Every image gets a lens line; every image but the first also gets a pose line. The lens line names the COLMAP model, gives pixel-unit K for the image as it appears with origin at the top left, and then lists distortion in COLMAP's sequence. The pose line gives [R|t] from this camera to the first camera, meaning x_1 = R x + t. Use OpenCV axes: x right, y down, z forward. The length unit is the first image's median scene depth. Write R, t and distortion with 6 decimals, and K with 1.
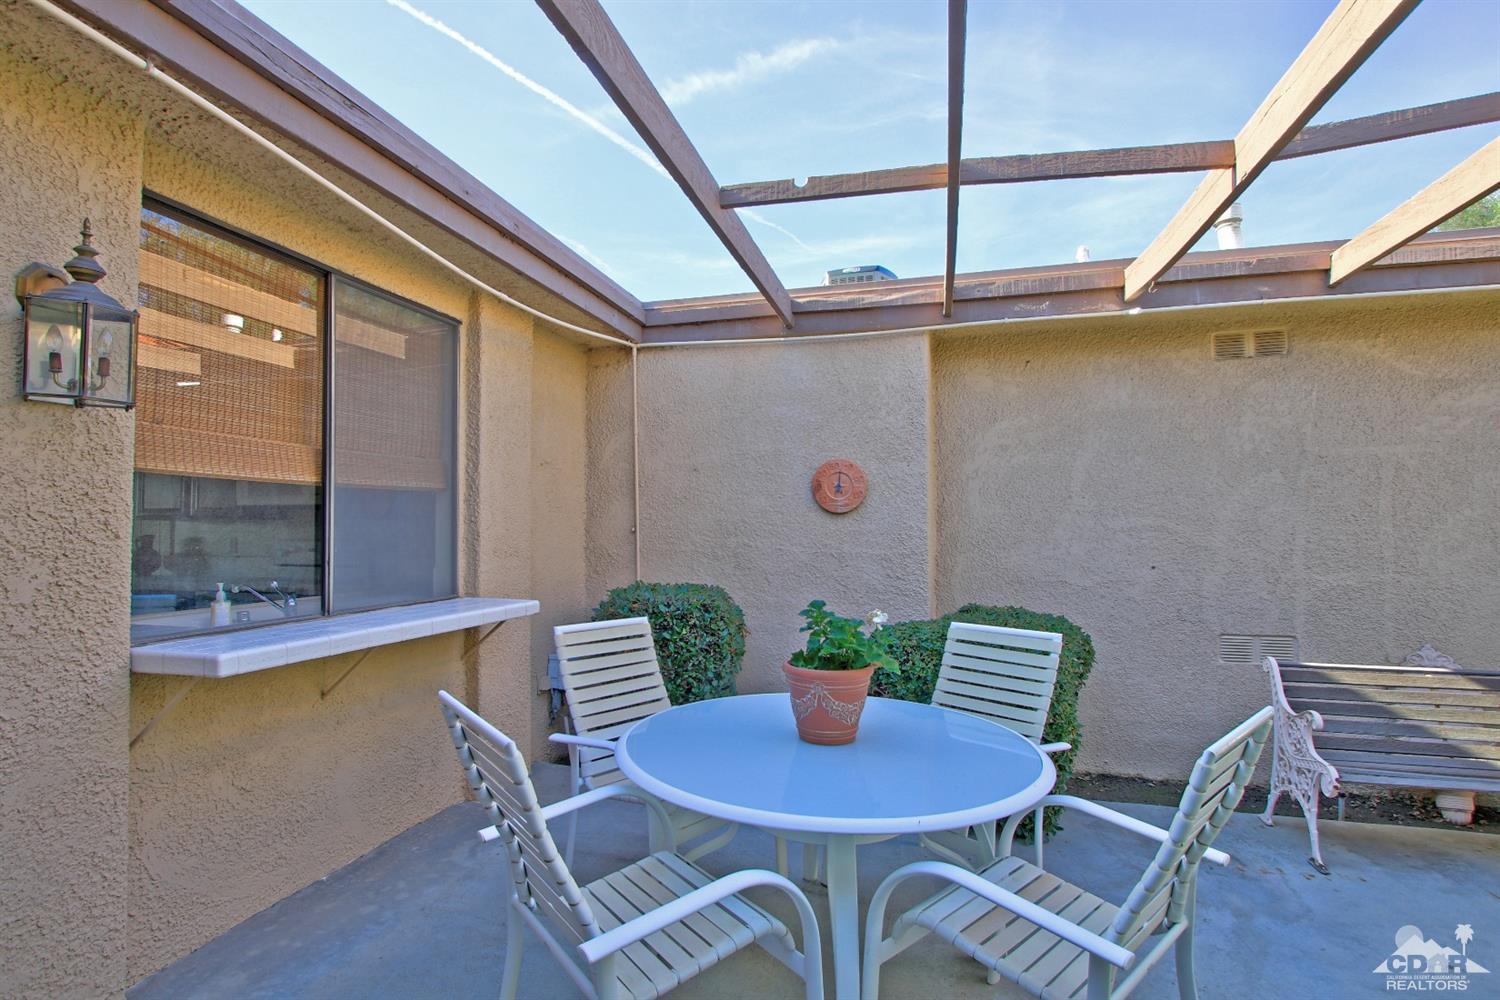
lens RADIAL K [[733.8, 0, 732.2], [0, 733.8, 512.5], [0, 0, 1]] dist [-0.018436, 0.001071]
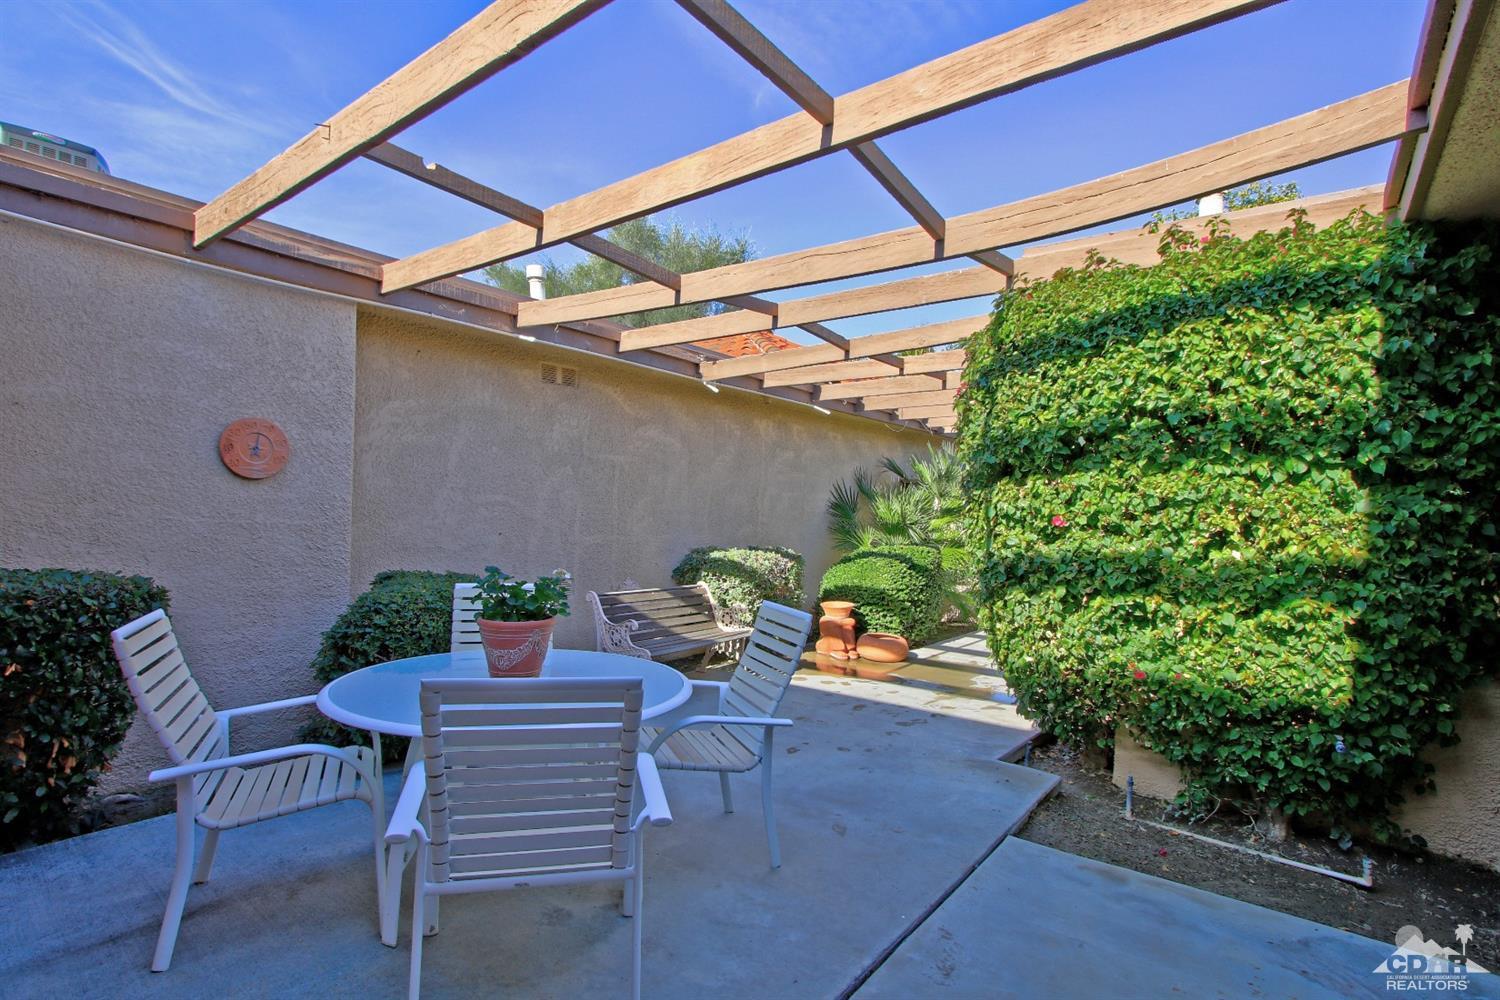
lens RADIAL K [[733.8, 0, 732.2], [0, 733.8, 512.5], [0, 0, 1]] dist [-0.018436, 0.001071]
pose [[0.376221, 0.008757, 0.926488, -0.460378], [-0.049066, 0.998740, 0.010485, 0.003949], [-0.925230, -0.049404, 0.376177, 0.132618]]
